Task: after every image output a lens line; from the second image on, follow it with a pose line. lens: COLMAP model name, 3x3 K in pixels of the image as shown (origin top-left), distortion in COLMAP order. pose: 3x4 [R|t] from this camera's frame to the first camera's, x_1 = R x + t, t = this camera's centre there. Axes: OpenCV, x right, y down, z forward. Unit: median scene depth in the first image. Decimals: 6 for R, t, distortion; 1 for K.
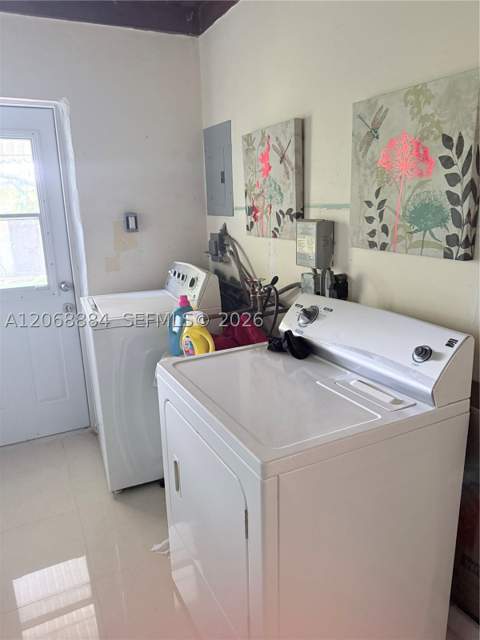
lens RADIAL K [[445.8, 0, 240.0], [0, 445.8, 320.0], [0, 0, 1]] dist [0.052864, -0.072144]
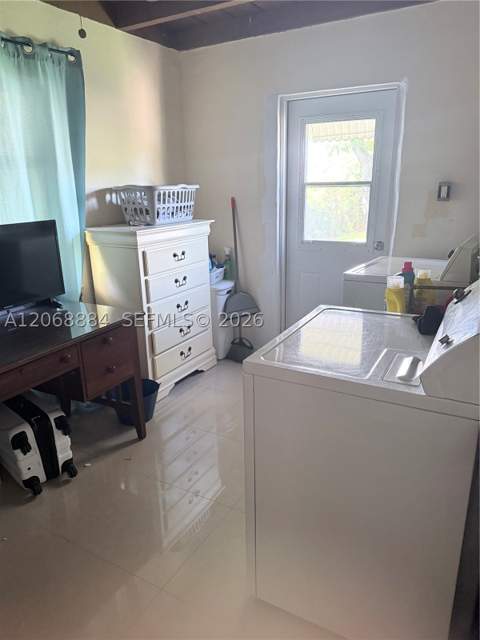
lens RADIAL K [[445.8, 0, 240.0], [0, 445.8, 320.0], [0, 0, 1]] dist [0.052864, -0.072144]
pose [[0.553515, 0.263009, -0.790219, 0.396186], [-0.207999, 0.962415, 0.174626, -0.018885], [0.806447, 0.067707, 0.587417, 0.044129]]
